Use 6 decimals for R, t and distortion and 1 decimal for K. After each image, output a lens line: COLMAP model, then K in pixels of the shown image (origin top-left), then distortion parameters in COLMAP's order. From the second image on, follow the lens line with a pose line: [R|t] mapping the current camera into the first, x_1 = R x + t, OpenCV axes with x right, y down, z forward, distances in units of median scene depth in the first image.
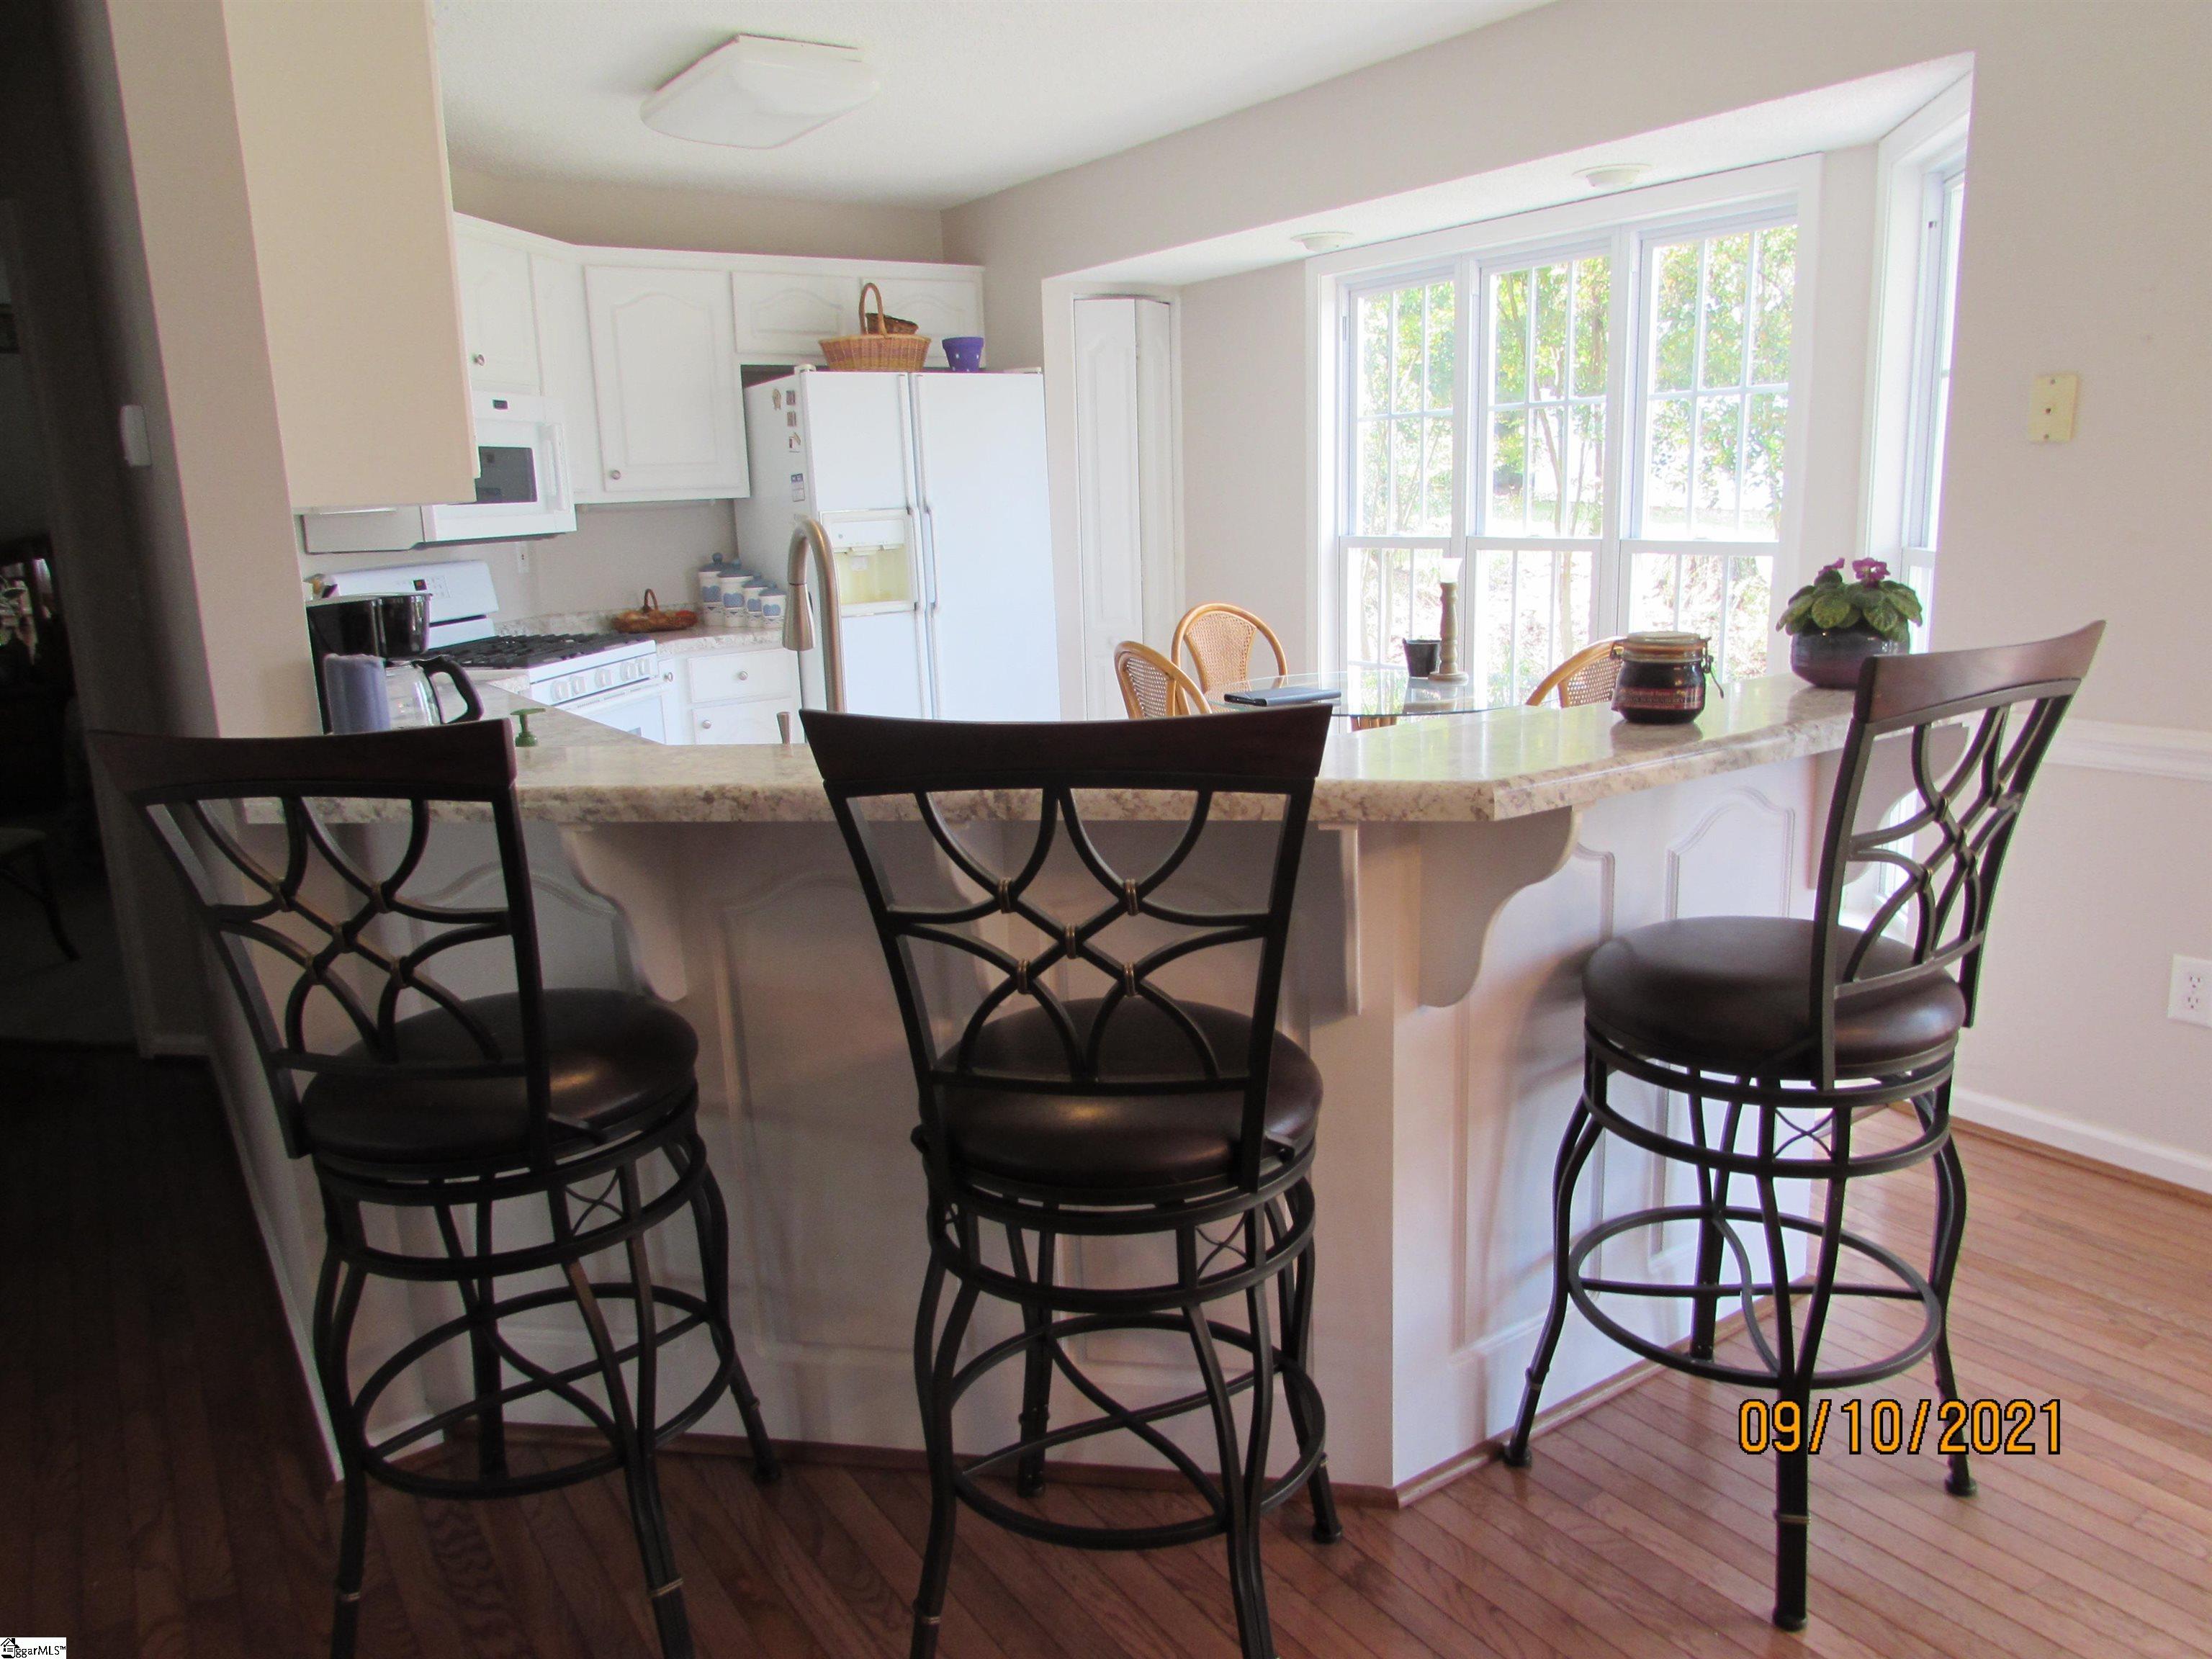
lens RADIAL K [[1545.3, 0, 1098.9], [0, 1545.3, 829.9], [0, 0, 1]] dist [-0.044262, 0.014096]
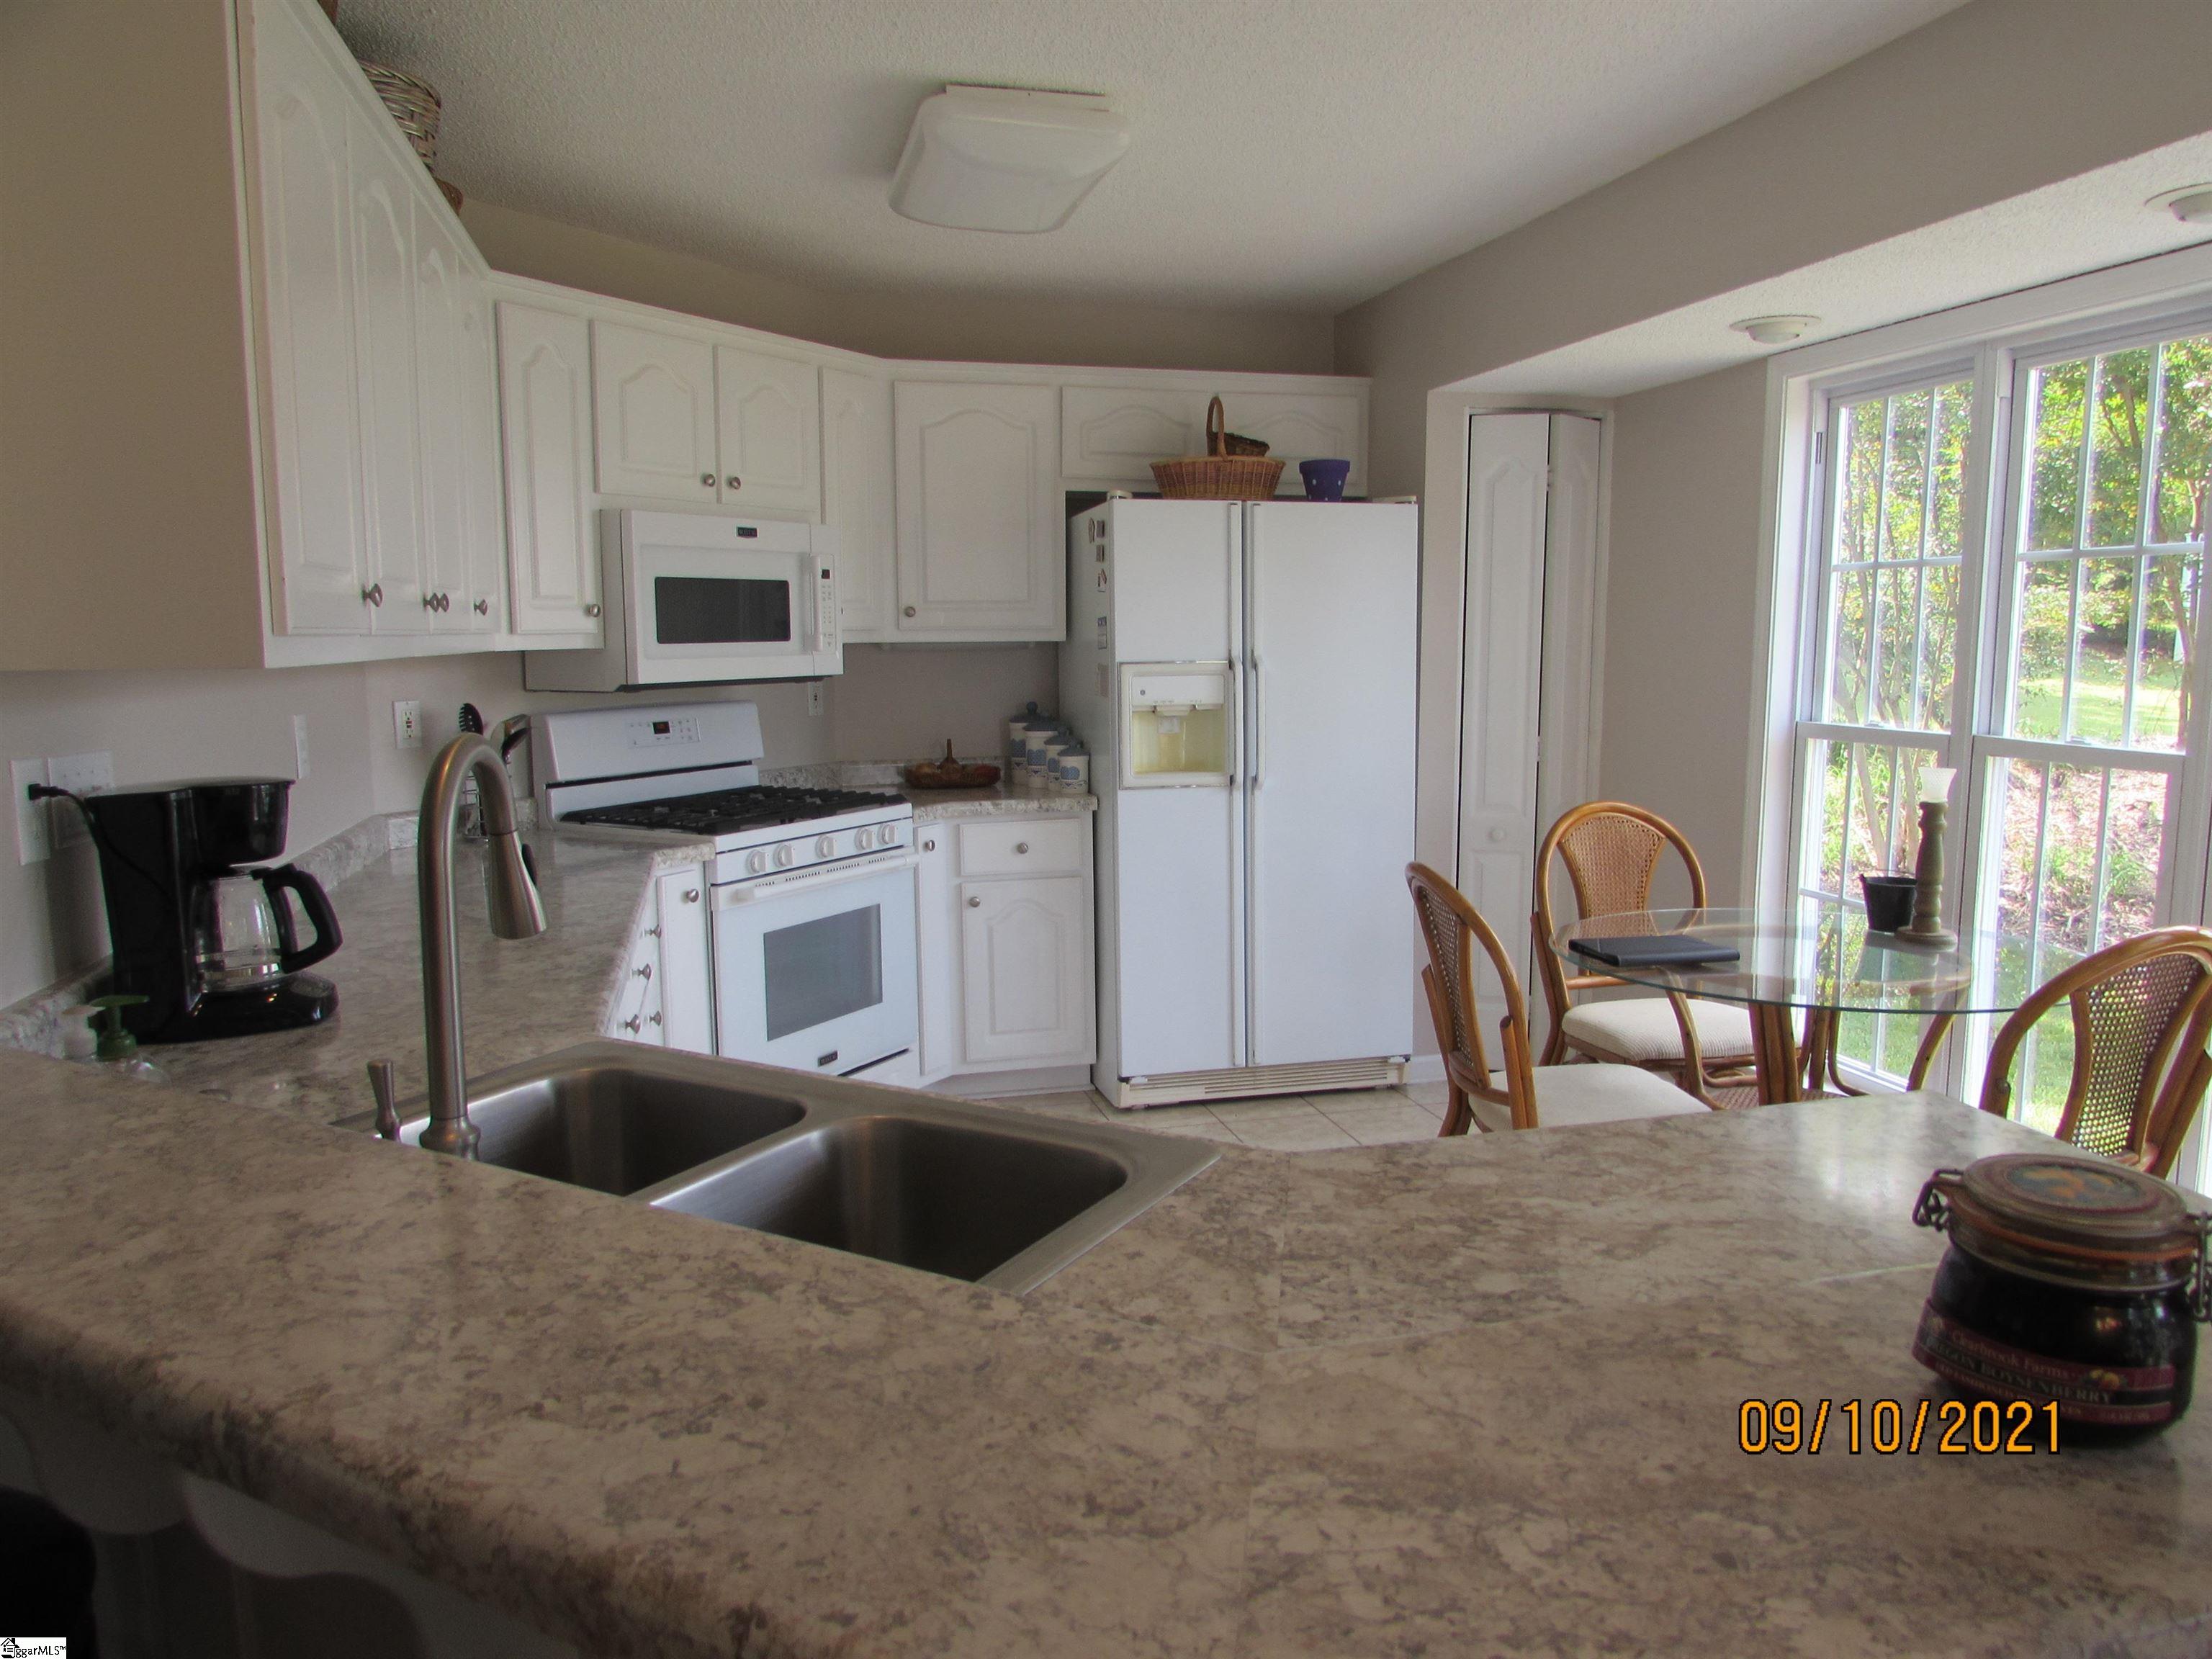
lens RADIAL K [[1545.3, 0, 1100.1], [0, 1545.3, 828.8], [0, 0, 1]] dist [-0.044262, 0.014096]
pose [[0.939571, 0.074031, -0.334253, 0.093801], [-0.101137, 0.992785, -0.064407, -0.059601], [0.327073, 0.094321, 0.940280, 0.206752]]
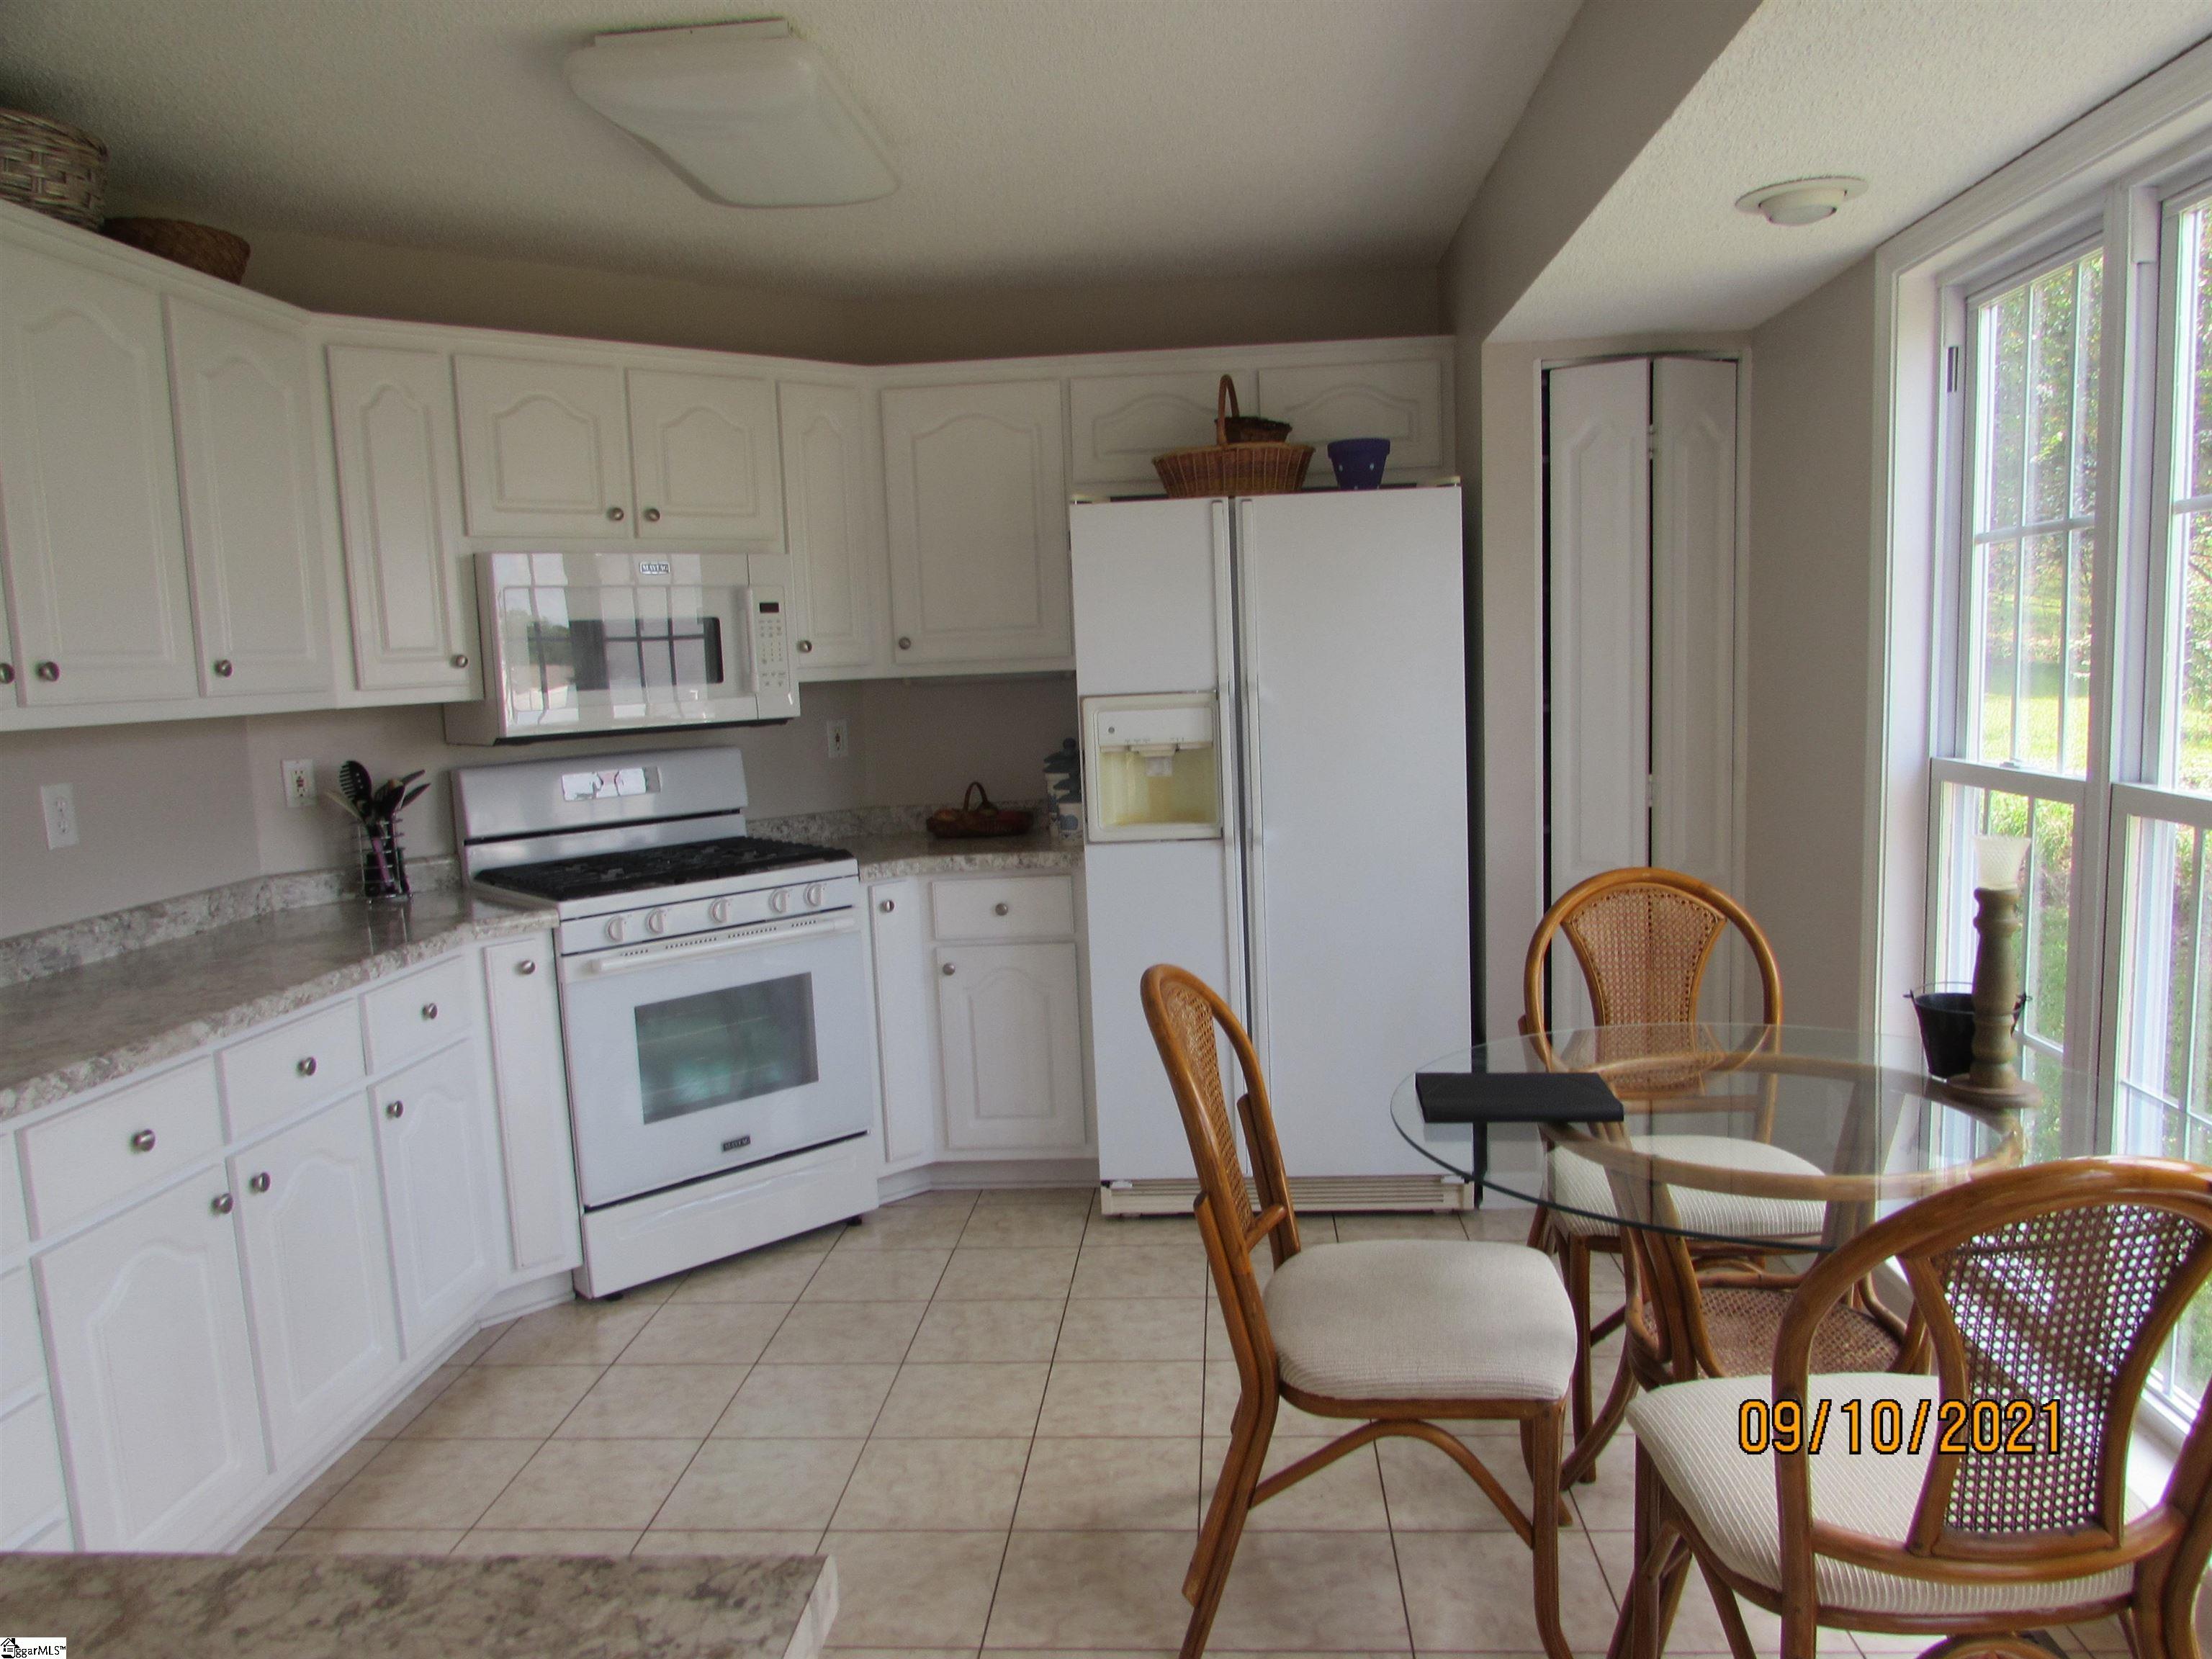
lens RADIAL K [[1545.3, 0, 1109.2], [0, 1545.3, 837.0], [0, 0, 1]] dist [-0.044262, 0.014096]
pose [[0.787901, 0.075965, -0.611099, 0.263686], [-0.120311, 0.992228, -0.031776, -0.116711], [0.603935, 0.098558, 0.790916, 0.431958]]
